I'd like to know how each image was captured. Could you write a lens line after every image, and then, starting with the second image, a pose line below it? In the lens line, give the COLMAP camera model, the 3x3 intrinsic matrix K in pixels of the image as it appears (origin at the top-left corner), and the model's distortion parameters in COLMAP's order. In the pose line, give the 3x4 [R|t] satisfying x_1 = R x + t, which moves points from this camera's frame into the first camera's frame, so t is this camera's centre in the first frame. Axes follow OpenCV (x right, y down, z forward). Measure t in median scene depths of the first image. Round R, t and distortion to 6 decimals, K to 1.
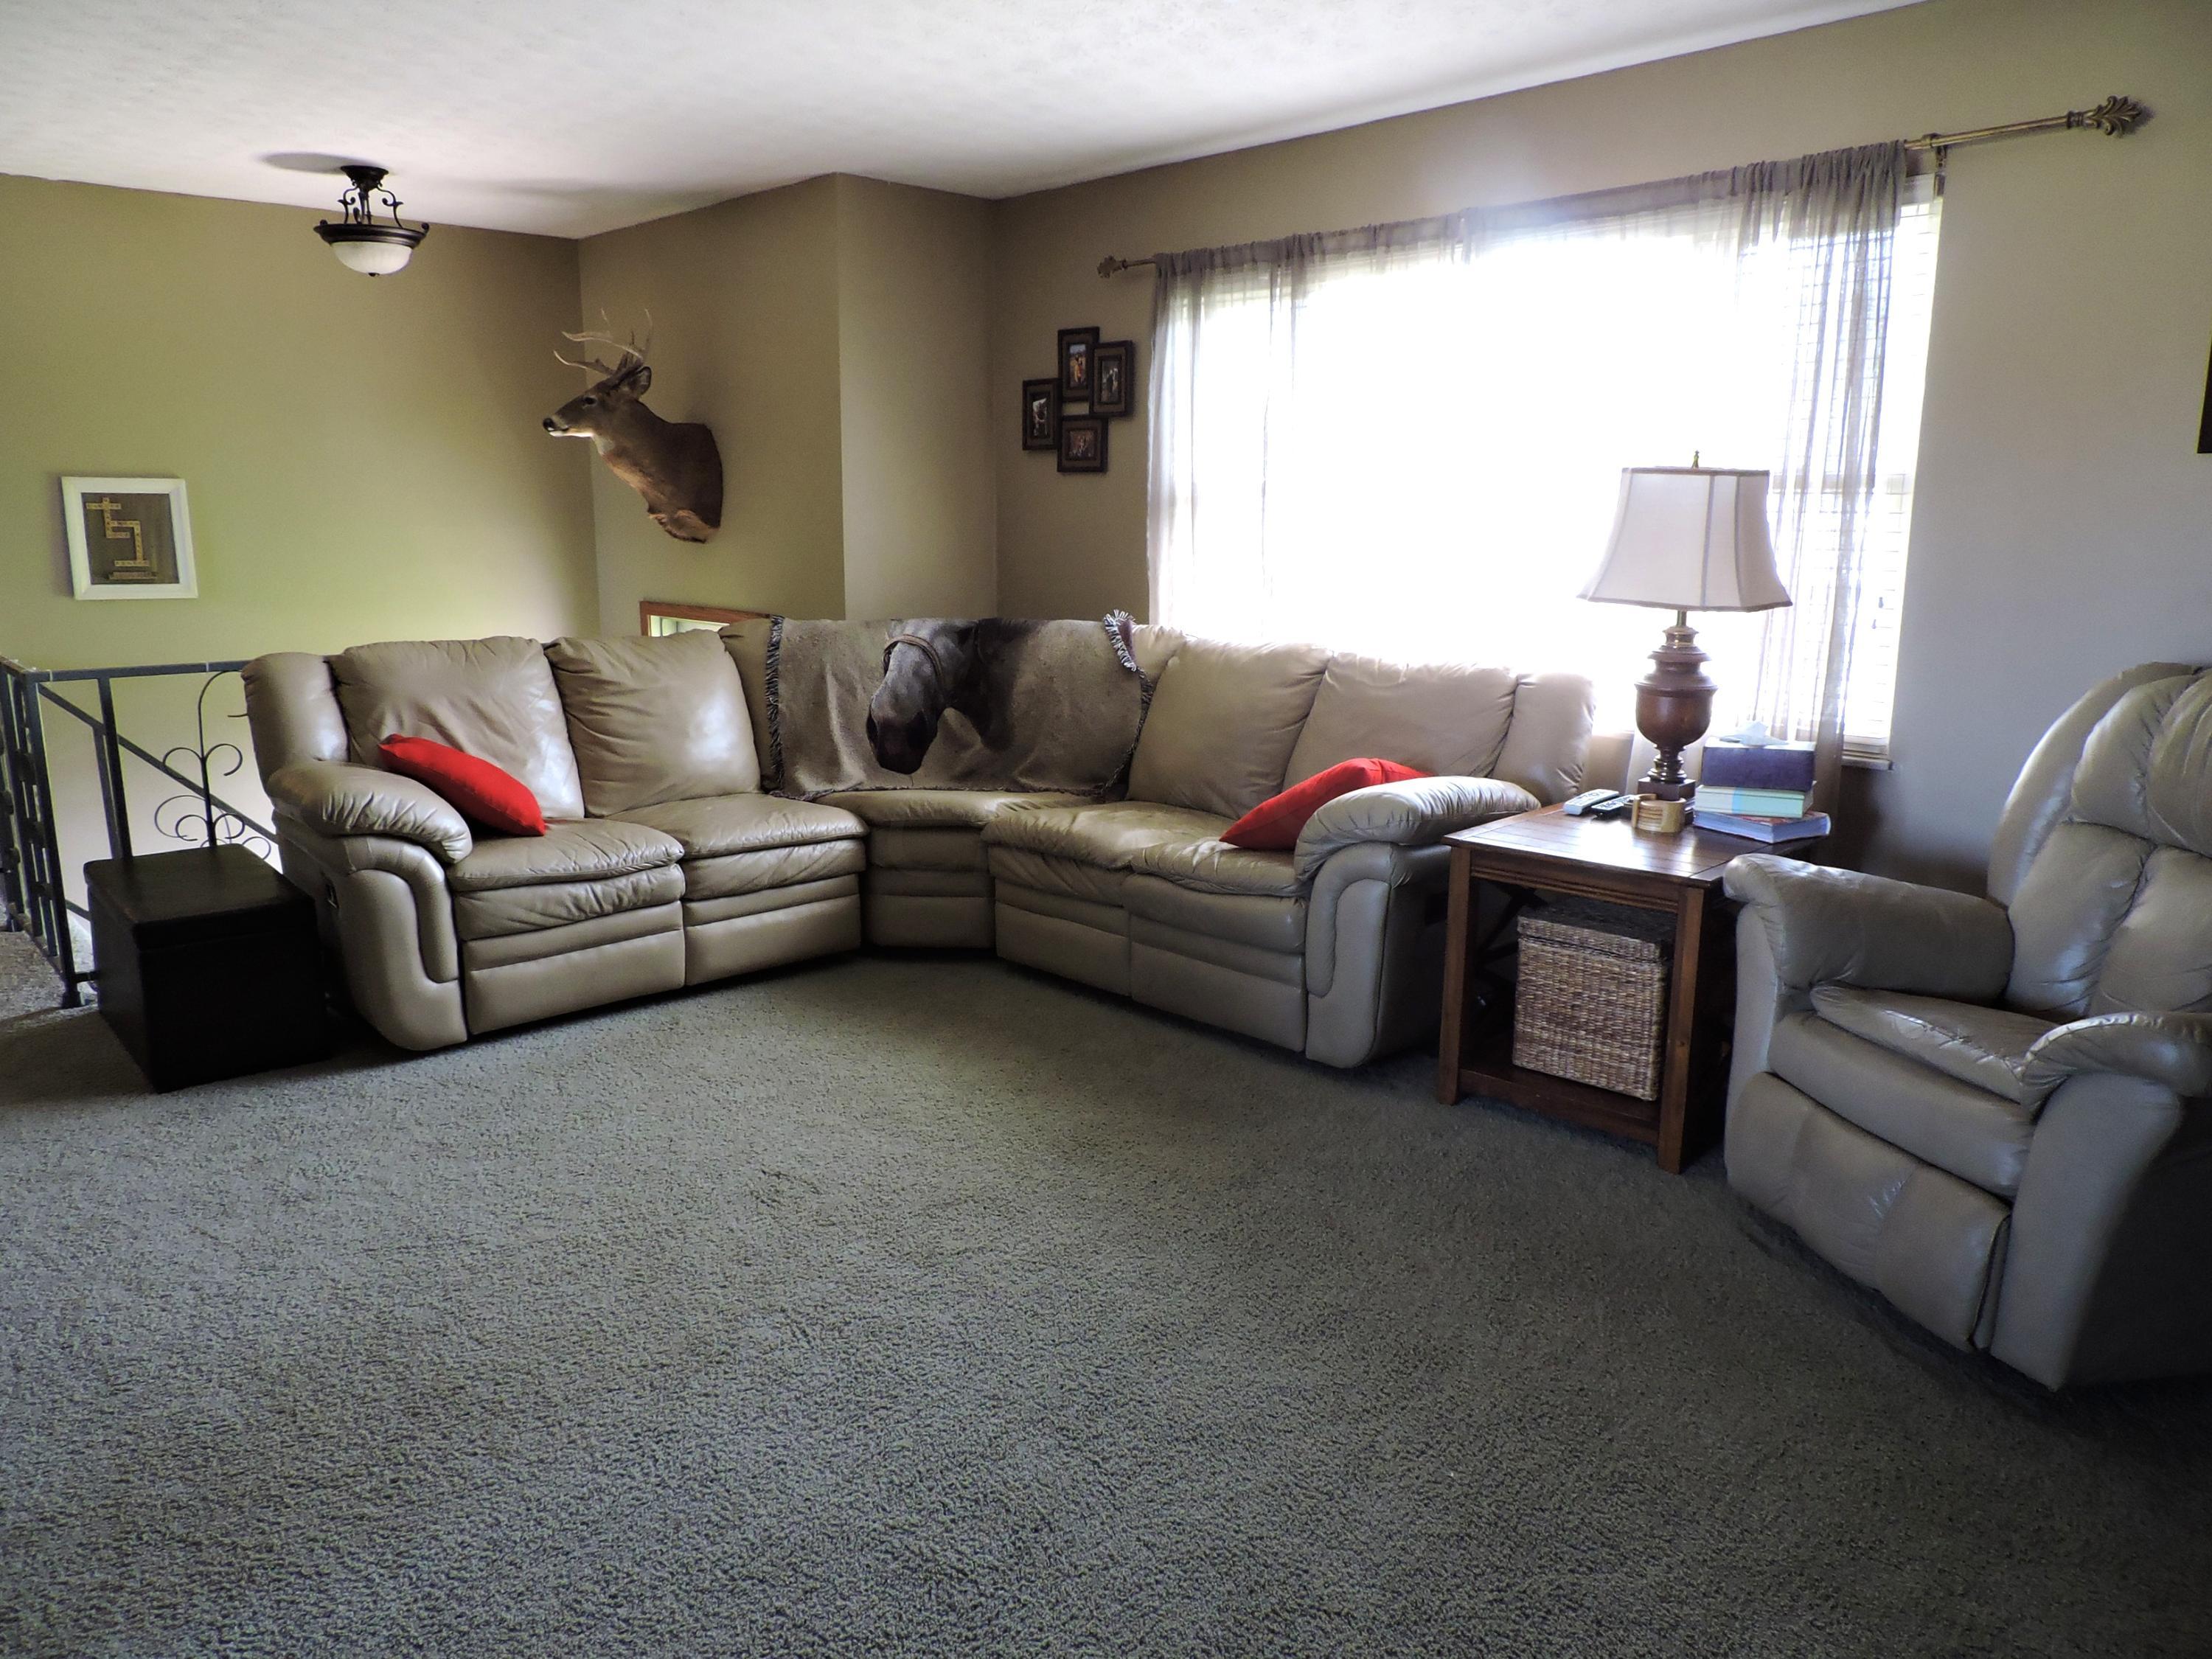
lens RADIAL K [[1579.4, 0, 1095.5], [0, 1579.4, 839.6], [0, 0, 1]] dist [-0.023696, 0.006603]
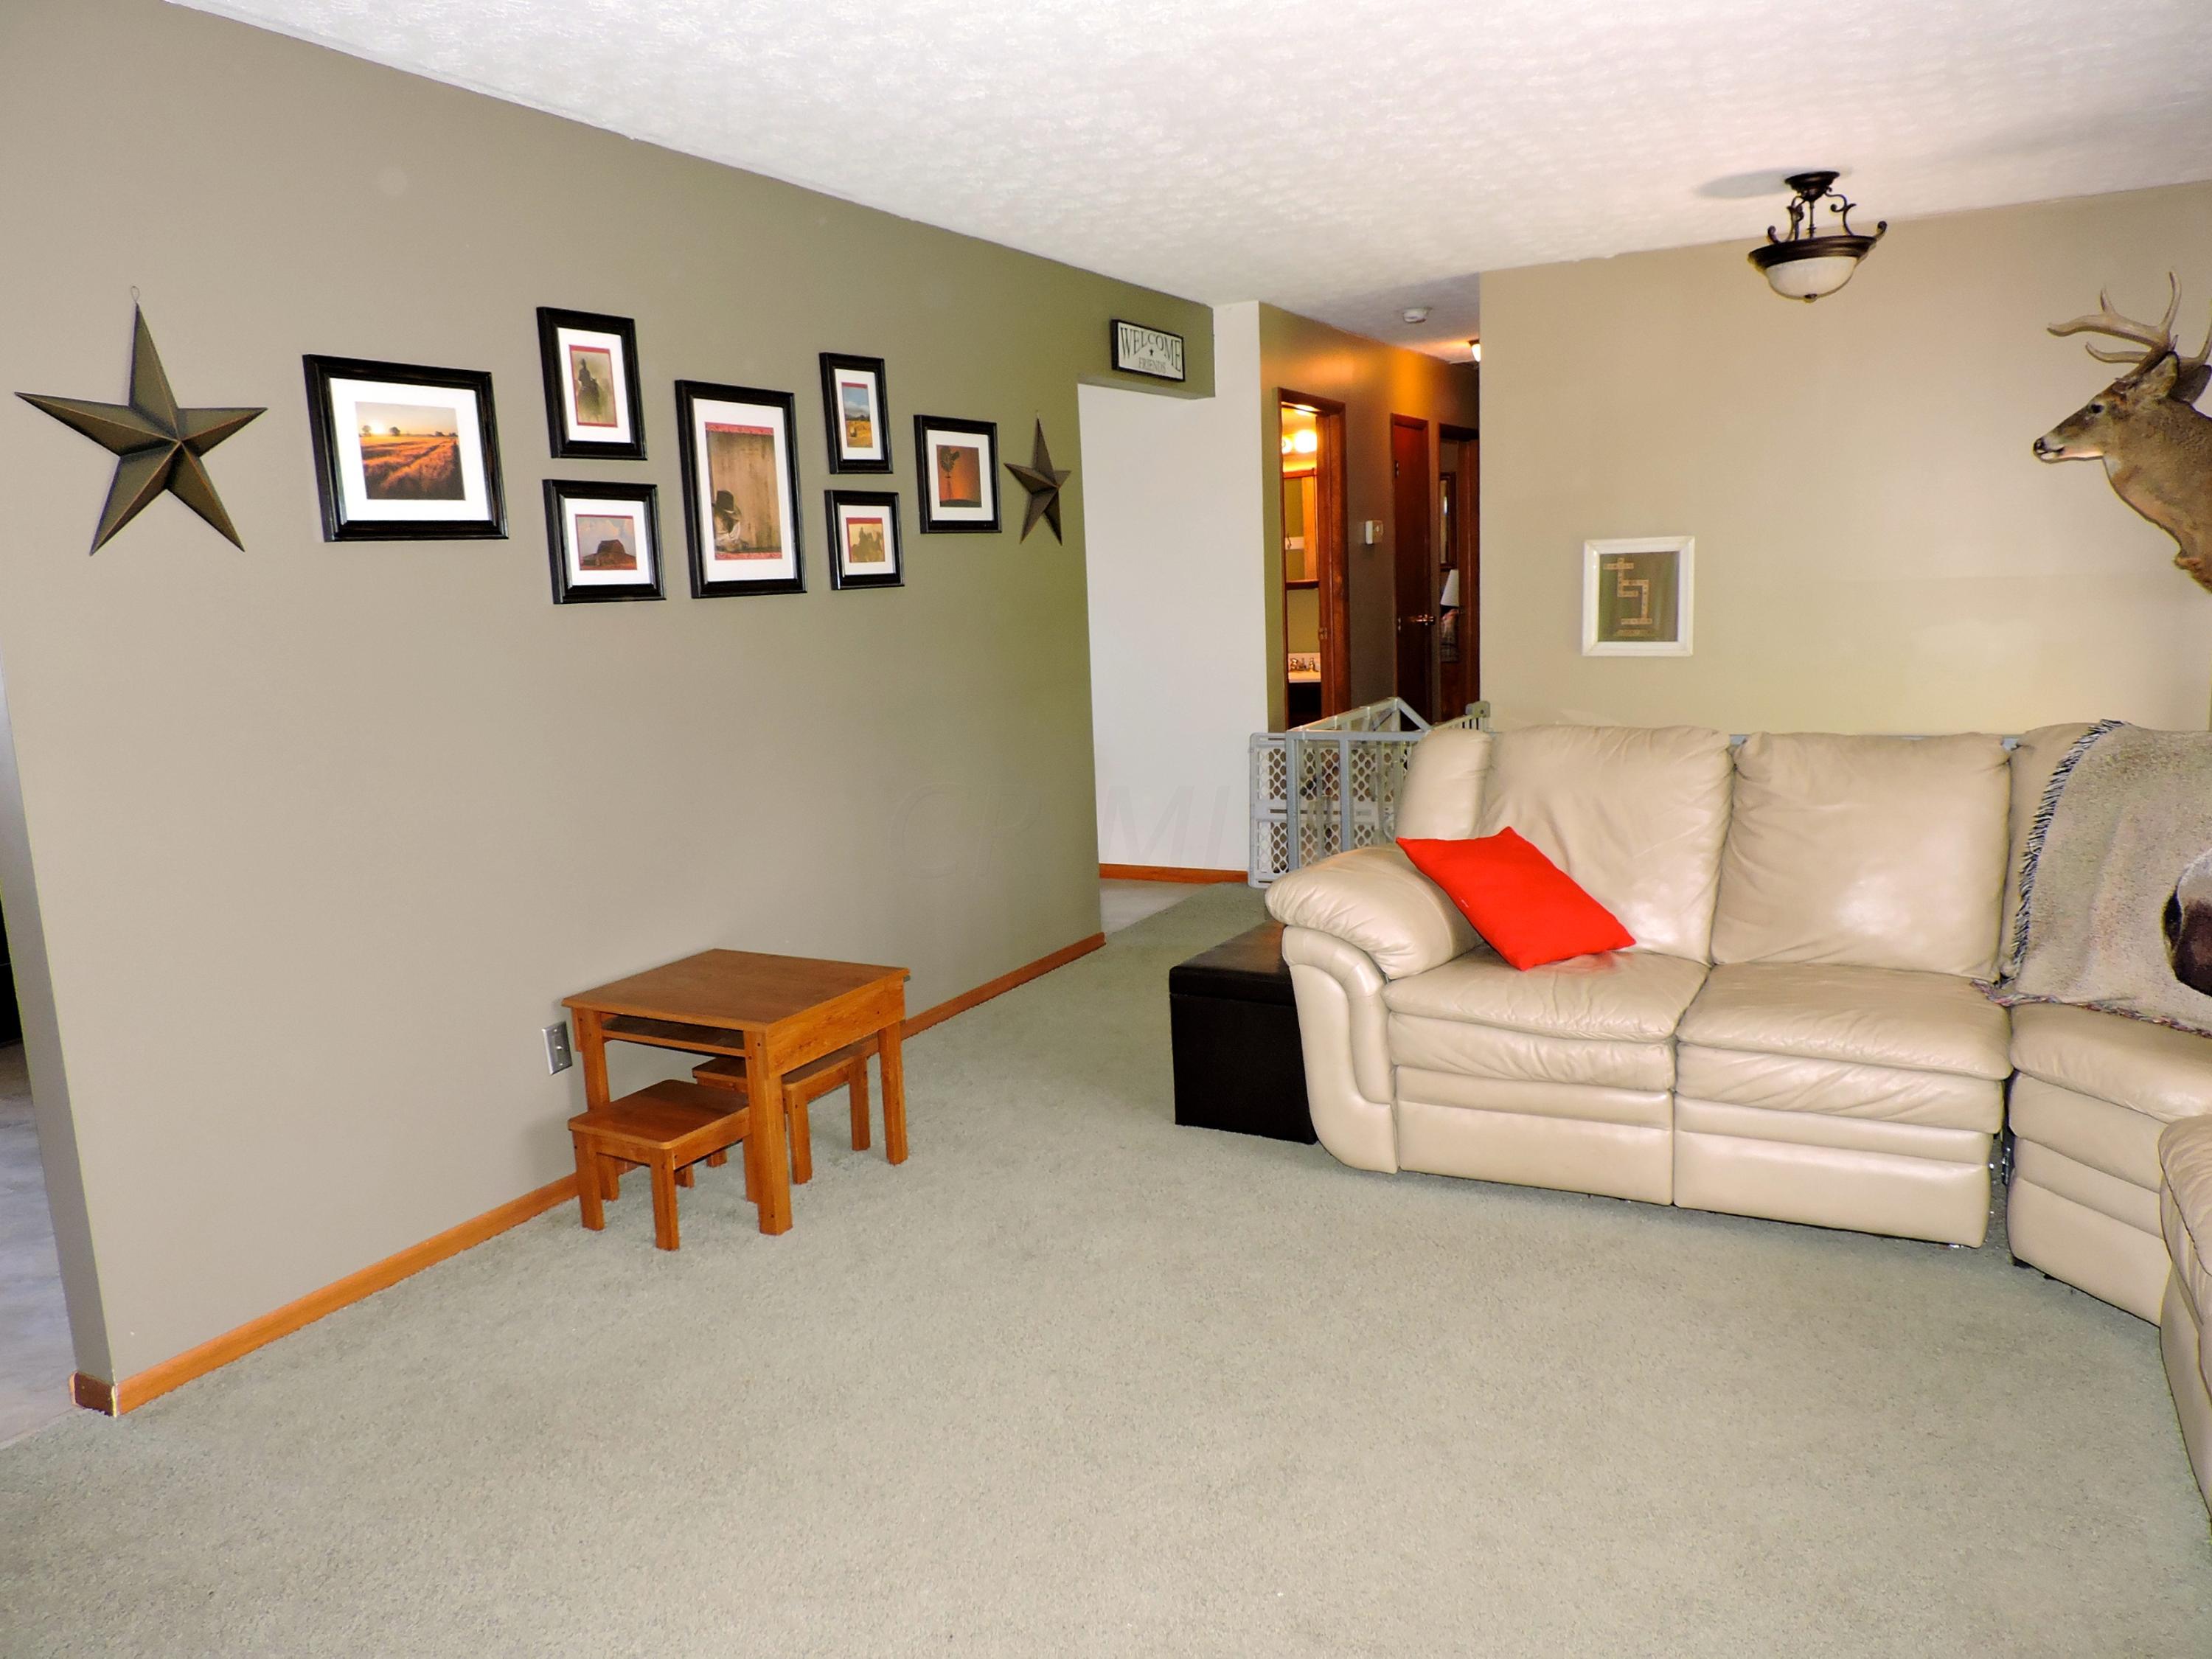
lens RADIAL K [[1579.4, 0, 1095.5], [0, 1579.4, 839.6], [0, 0, 1]] dist [-0.023696, 0.006603]
pose [[0.317465, 0.139872, -0.937898, 0.270508], [-0.149447, 0.984081, 0.096174, -0.089407], [0.936420, 0.109635, 0.333314, 0.374198]]
